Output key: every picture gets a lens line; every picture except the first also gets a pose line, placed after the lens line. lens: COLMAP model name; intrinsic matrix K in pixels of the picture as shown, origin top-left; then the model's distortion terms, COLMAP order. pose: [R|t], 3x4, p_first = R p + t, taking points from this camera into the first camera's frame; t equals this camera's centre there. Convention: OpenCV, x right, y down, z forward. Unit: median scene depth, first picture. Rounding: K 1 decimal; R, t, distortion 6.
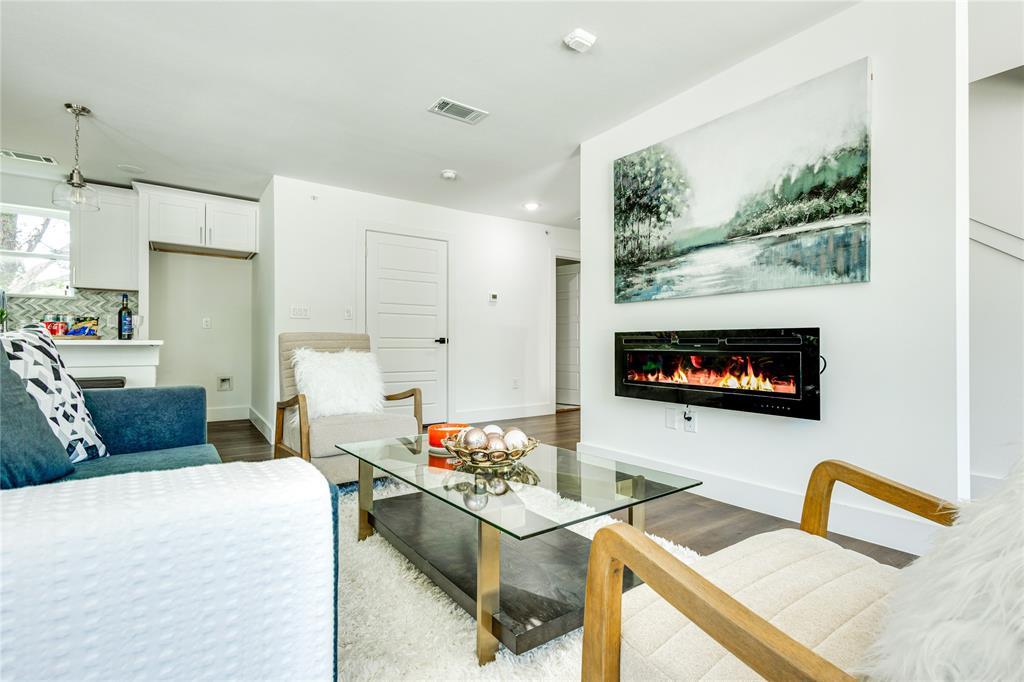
lens RADIAL K [[481.7, 0, 512.0], [0, 481.7, 341.0], [0, 0, 1]] dist [0.000697, -0.000066]
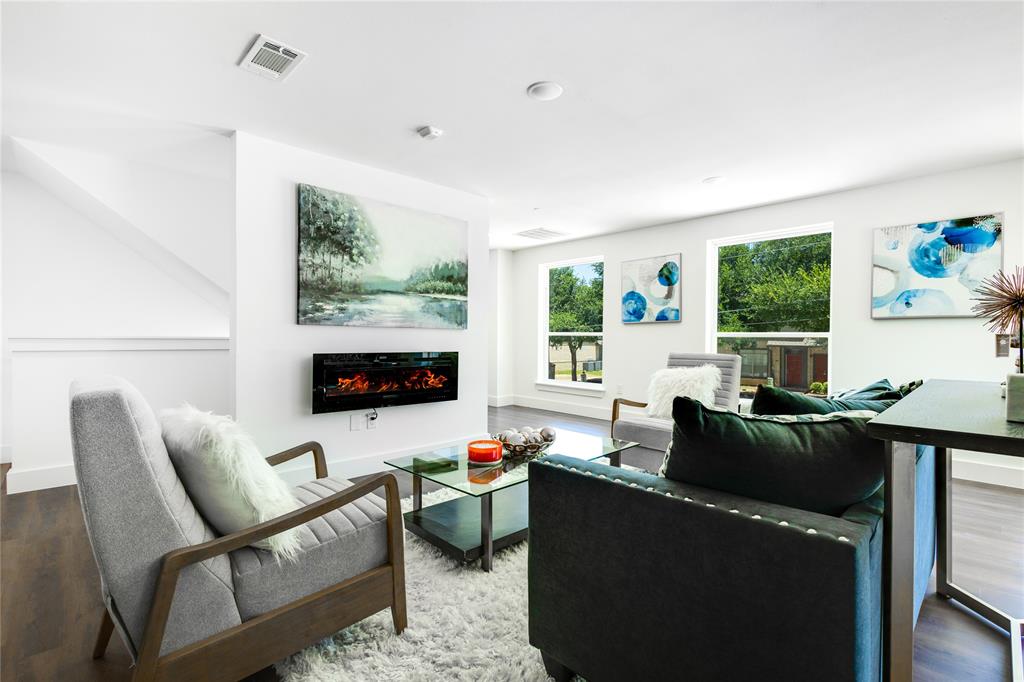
lens RADIAL K [[481.7, 0, 512.0], [0, 481.7, 341.0], [0, 0, 1]] dist [0.000697, -0.000066]
pose [[-0.151400, -0.005688, 0.988456, -0.965670], [-0.014140, 0.999894, 0.003588, -0.060344], [-0.988371, -0.013434, -0.151465, 0.802553]]
